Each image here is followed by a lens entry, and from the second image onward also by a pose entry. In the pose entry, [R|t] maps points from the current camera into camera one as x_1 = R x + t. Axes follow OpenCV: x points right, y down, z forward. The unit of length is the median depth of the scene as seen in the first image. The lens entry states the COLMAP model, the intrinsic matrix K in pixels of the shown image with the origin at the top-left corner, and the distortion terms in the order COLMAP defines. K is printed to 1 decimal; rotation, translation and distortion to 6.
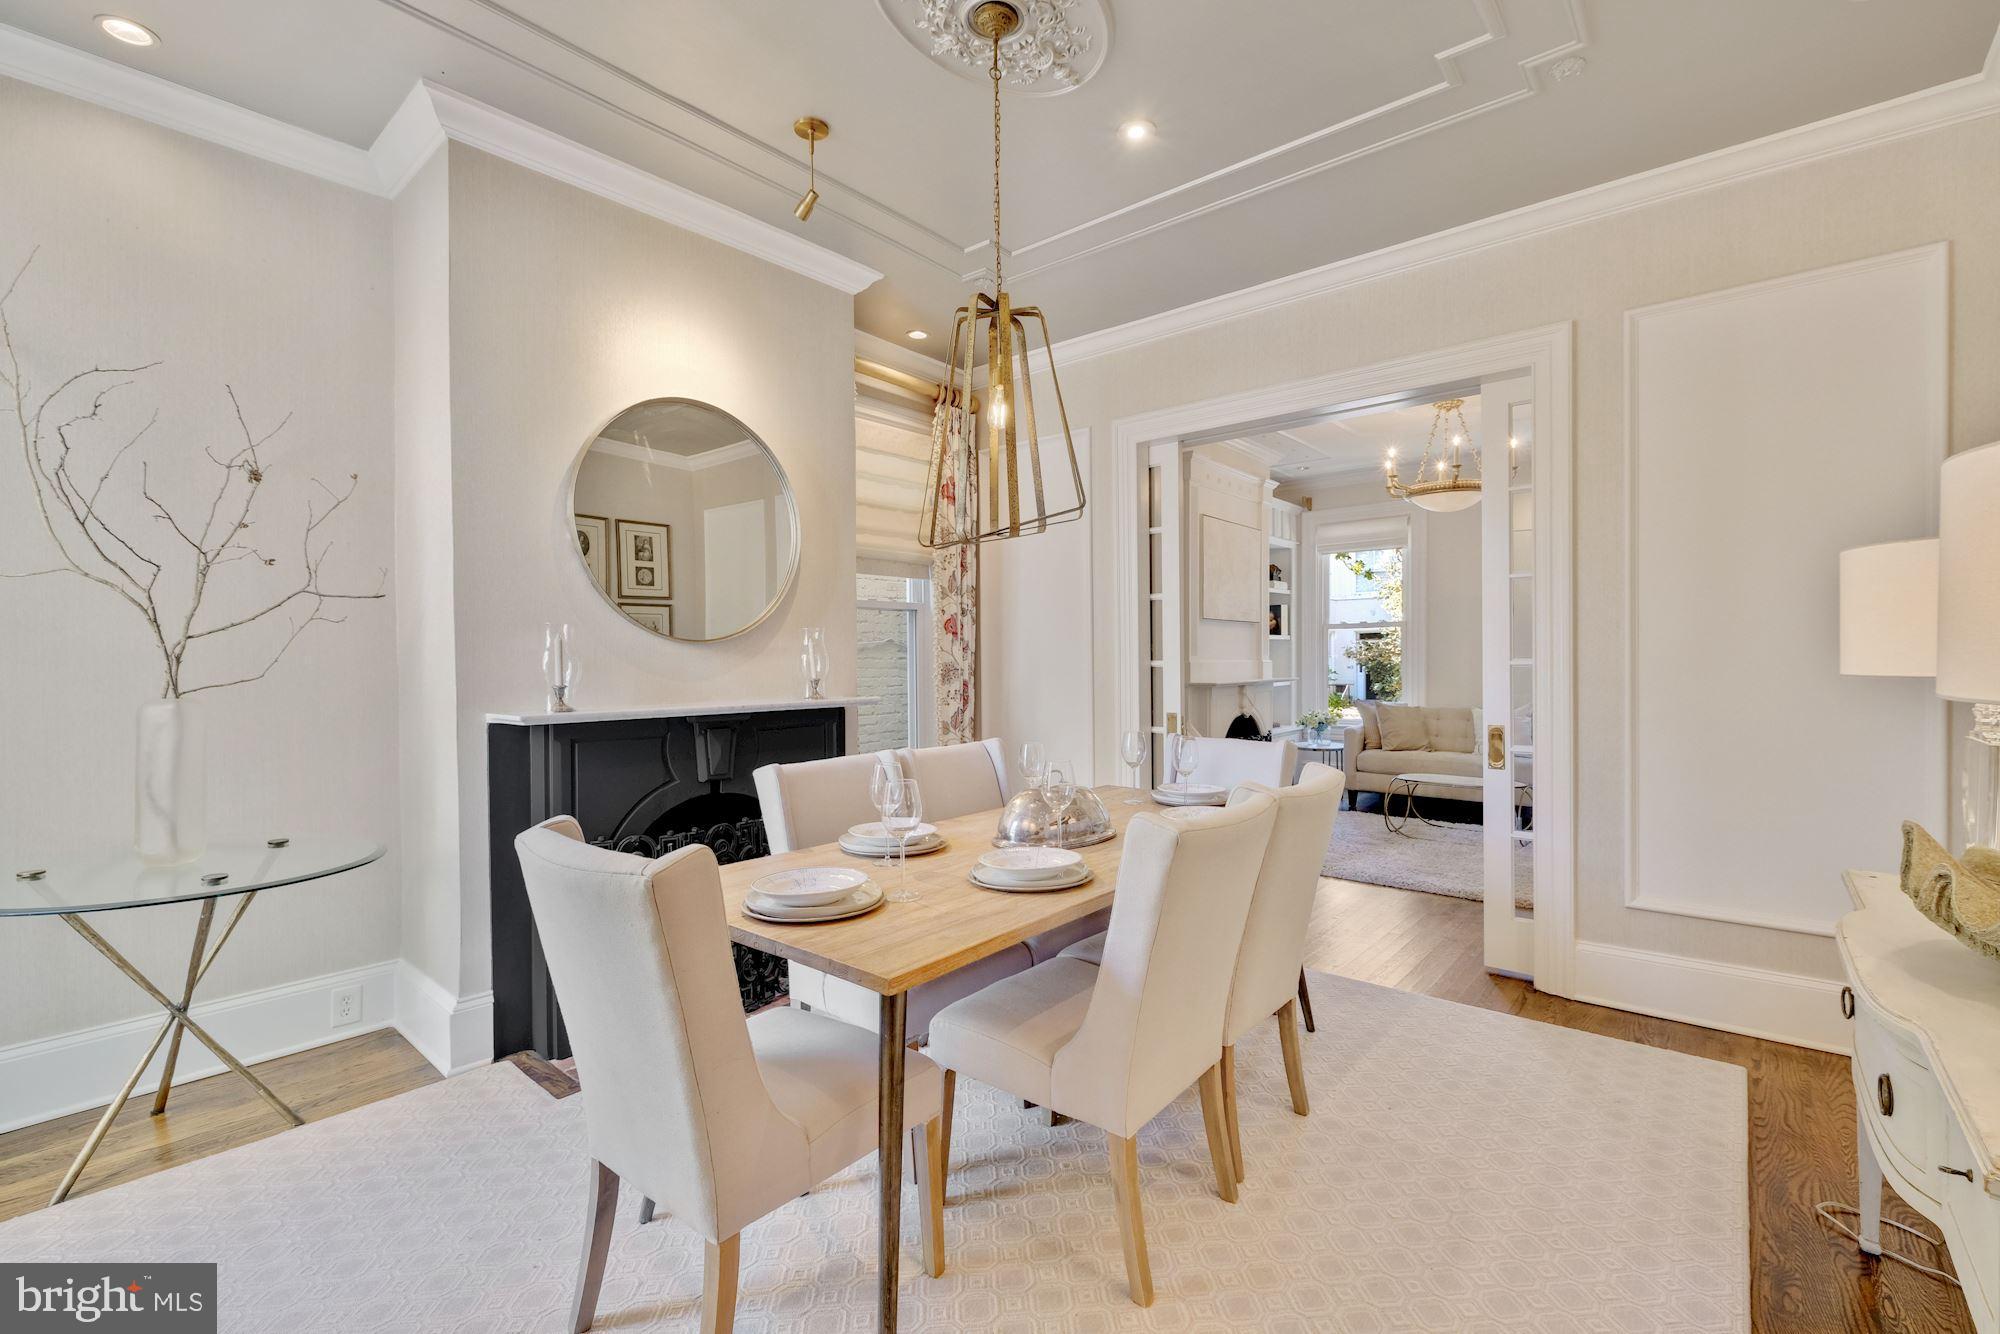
lens RADIAL K [[886.9, 0, 1010.5], [0, 886.9, 657.5], [0, 0, 1]] dist [-0.000872, -0.000023]
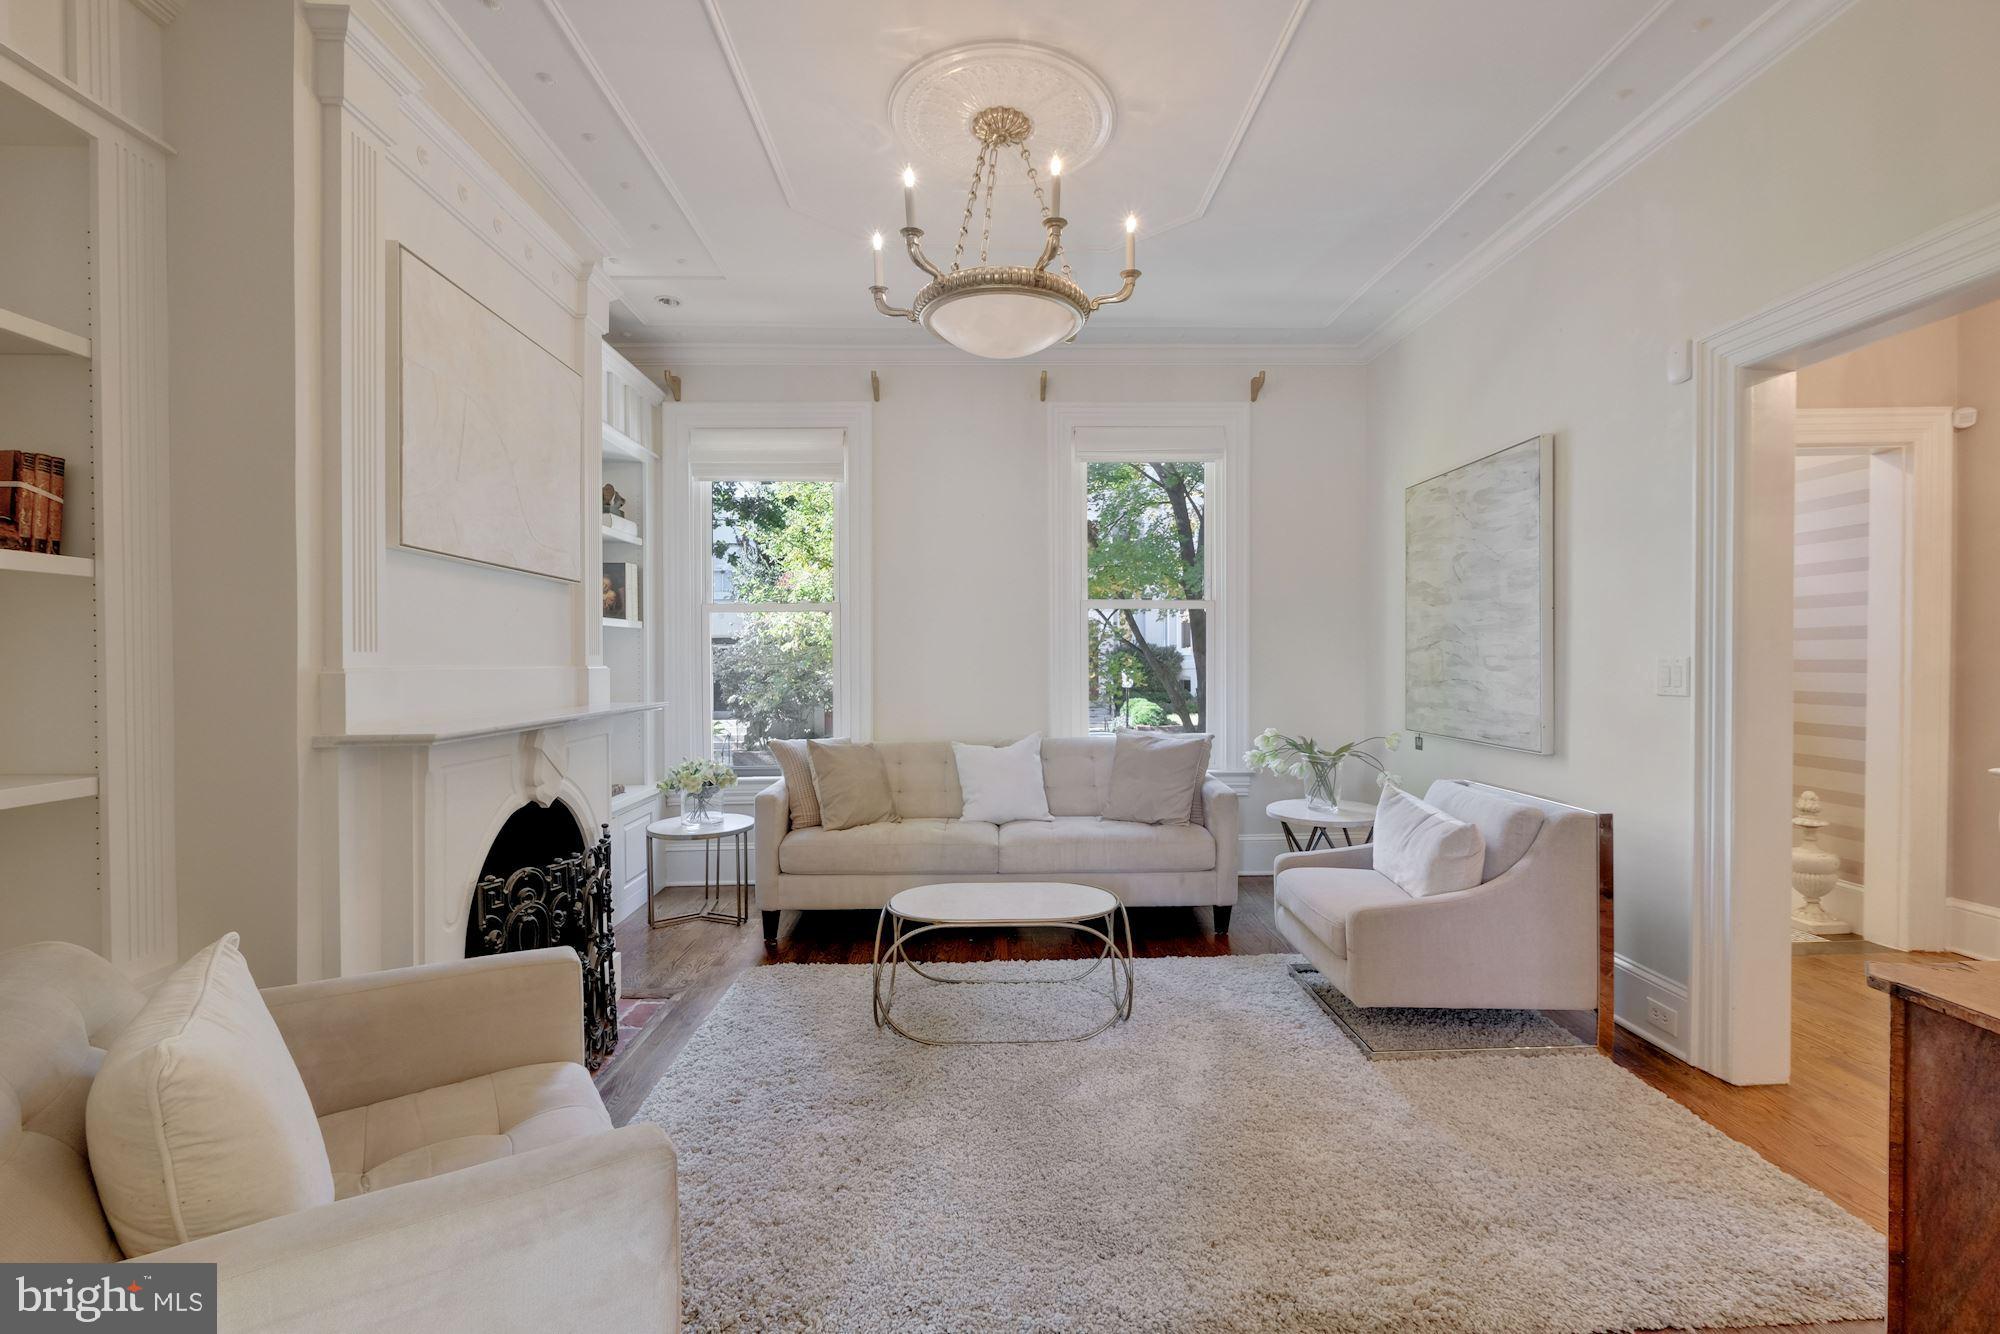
lens RADIAL K [[875.9, 0, 1000.0], [0, 875.9, 667.0], [0, 0, 1]] dist [0.000904, 0.000018]
pose [[0.756014, -0.004035, 0.654543, 0.132981], [0.003784, 0.999991, 0.001793, 0.003554], [-0.654544, 0.001122, 0.756023, 0.463123]]
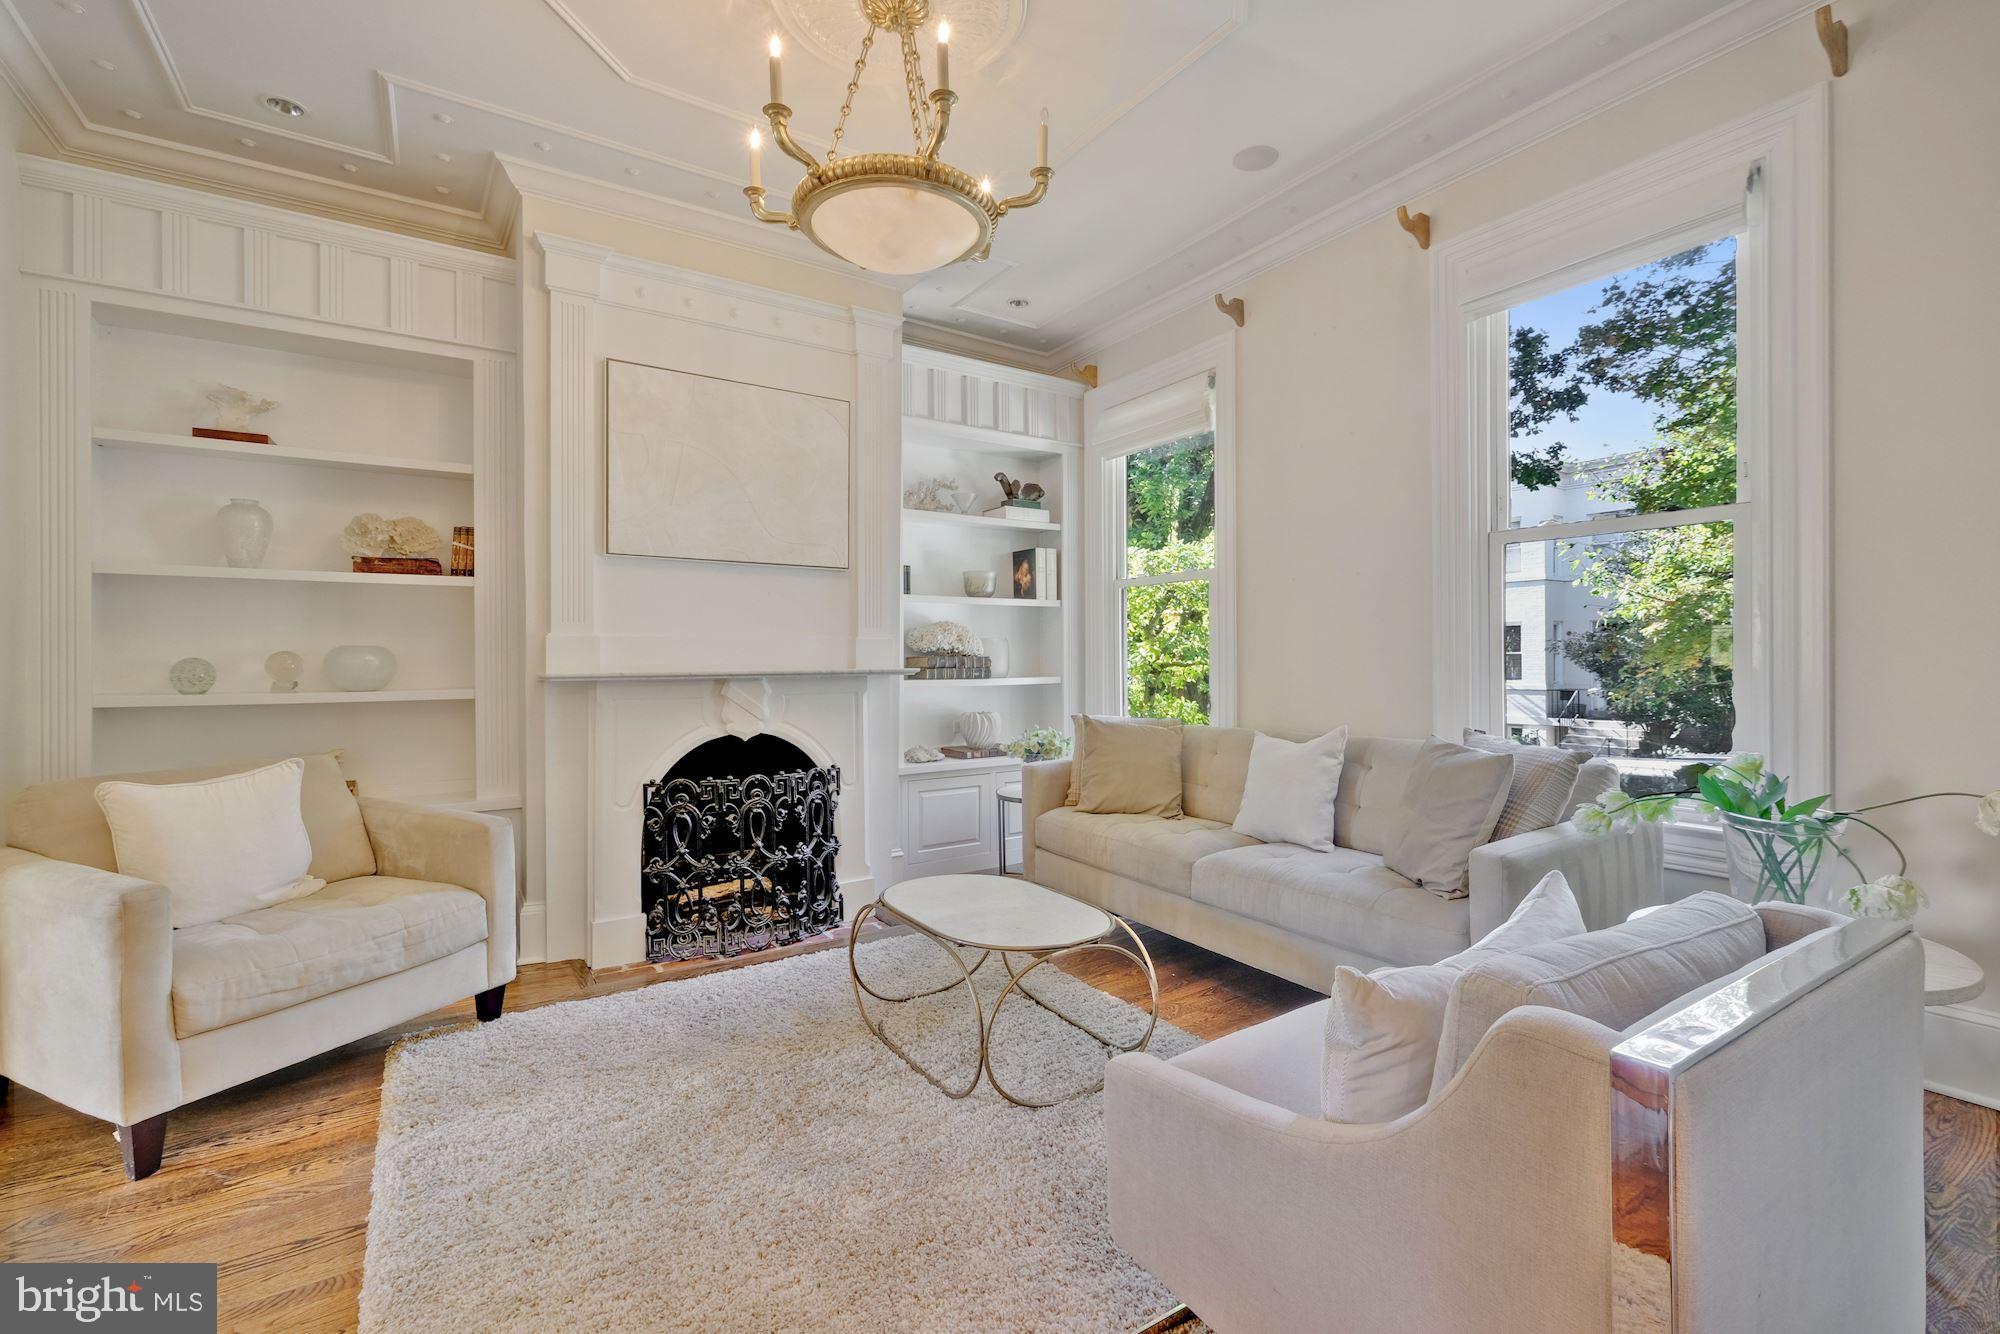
lens RADIAL K [[886.9, 0, 1010.5], [0, 886.9, 657.5], [0, 0, 1]] dist [-0.000872, -0.000023]
pose [[0.958114, 0.002850, -0.286374, 0.471155], [-0.003275, 0.999994, -0.001007, 0.014845], [0.286369, 0.001903, 0.958117, 0.438811]]
